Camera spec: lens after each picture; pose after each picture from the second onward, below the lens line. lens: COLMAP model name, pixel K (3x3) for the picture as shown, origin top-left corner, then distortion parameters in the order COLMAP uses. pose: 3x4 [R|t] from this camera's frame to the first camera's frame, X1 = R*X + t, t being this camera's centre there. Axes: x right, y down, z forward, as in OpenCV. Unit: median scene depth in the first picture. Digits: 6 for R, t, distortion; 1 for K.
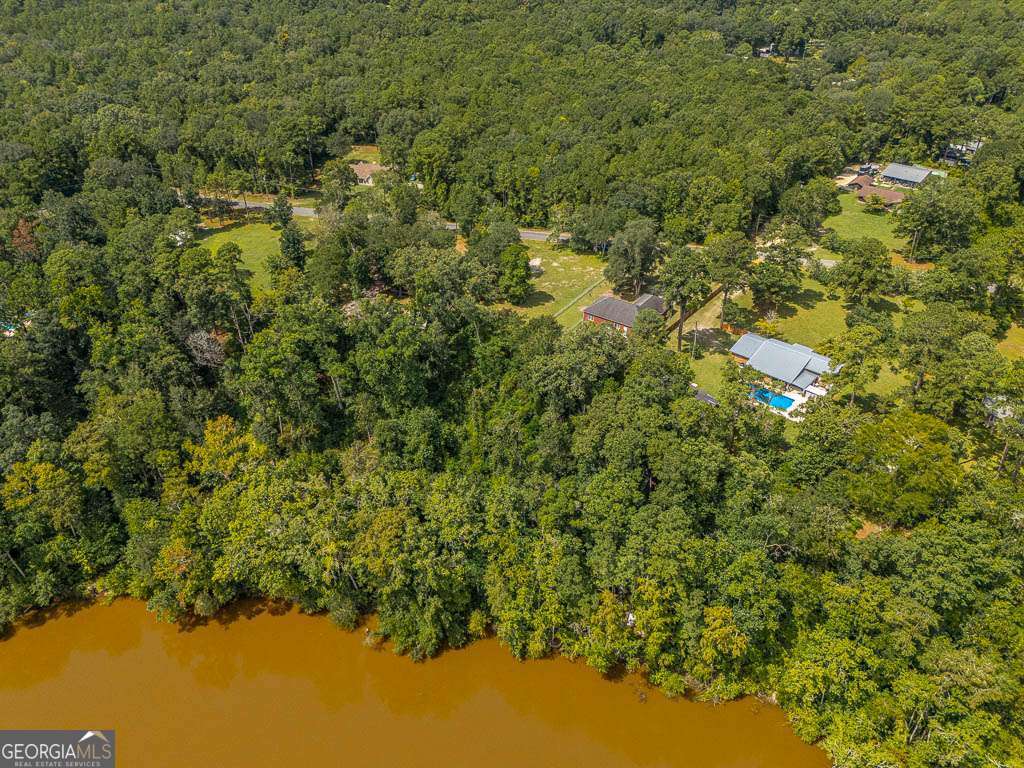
lens RADIAL K [[773.1, 0, 508.7], [0, 773.1, 382.2], [0, 0, 1]] dist [0.064452, -0.095084]
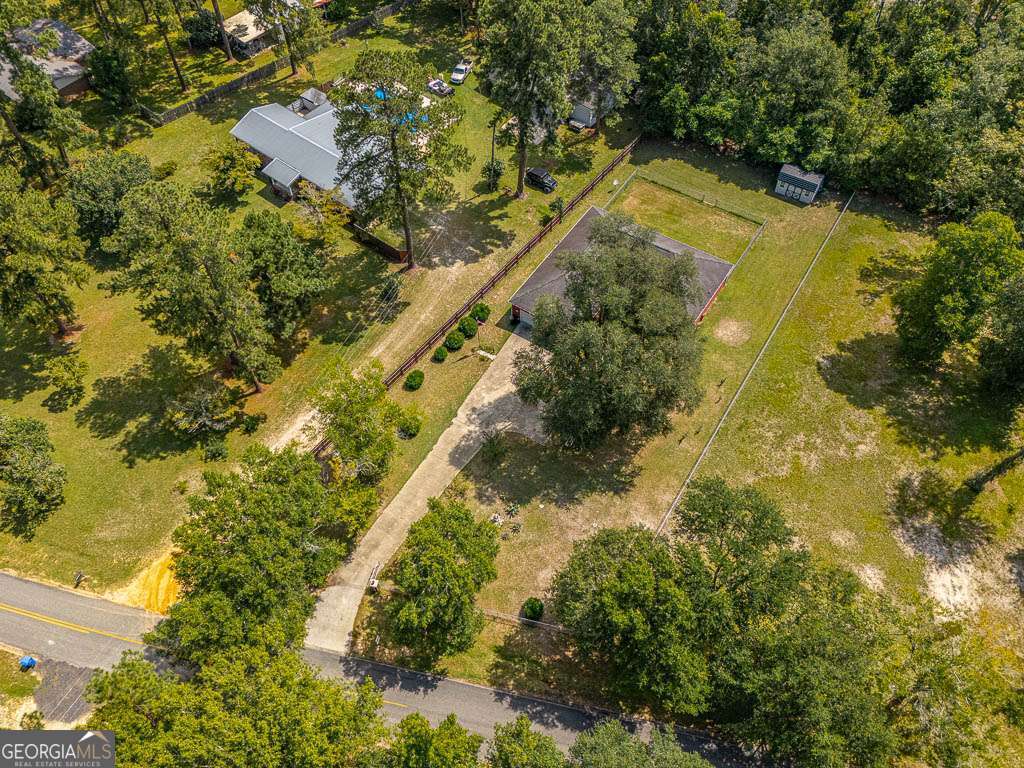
lens RADIAL K [[767.0, 0, 509.4], [0, 767.0, 387.1], [0, 0, 1]] dist [0.074080, -0.106576]
pose [[-0.999172, 0.040509, -0.003686, 0.214321], [-0.002782, 0.022330, 0.999747, -0.491048], [0.040581, 0.998930, -0.022199, 1.041650]]
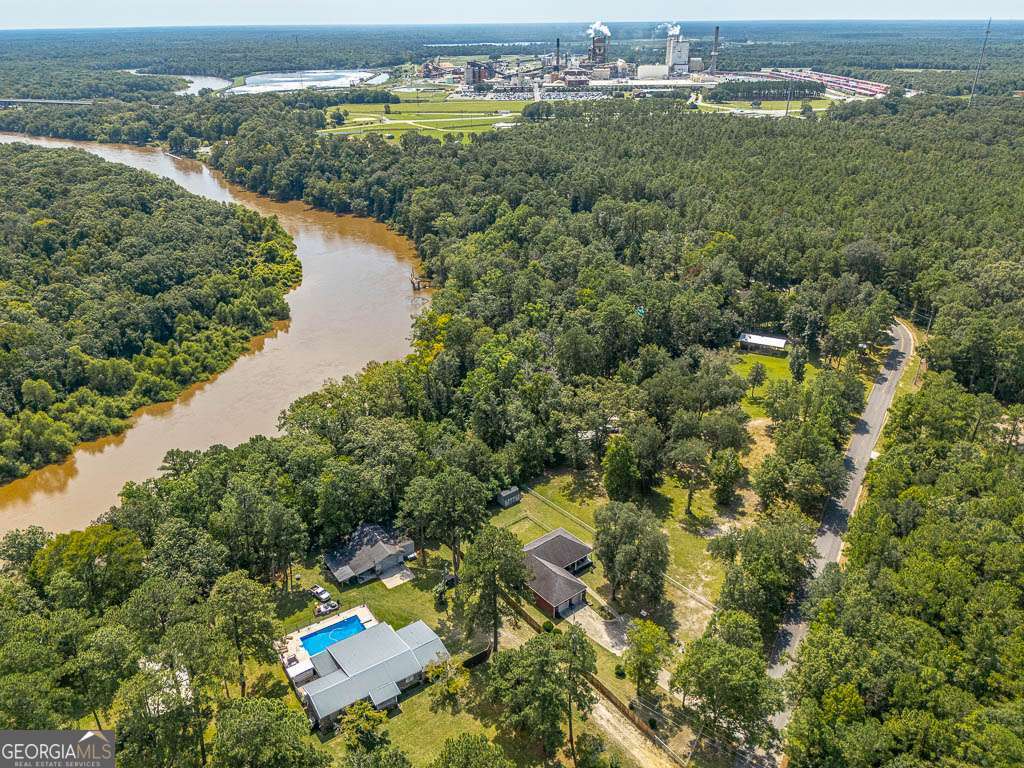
lens RADIAL K [[773.1, 0, 508.7], [0, 773.1, 382.2], [0, 0, 1]] dist [0.064452, -0.095084]
pose [[-0.268509, 0.415800, -0.868915, 0.746191], [-0.533878, 0.686588, 0.493529, -0.563162], [0.801796, 0.596412, 0.037632, 0.809652]]
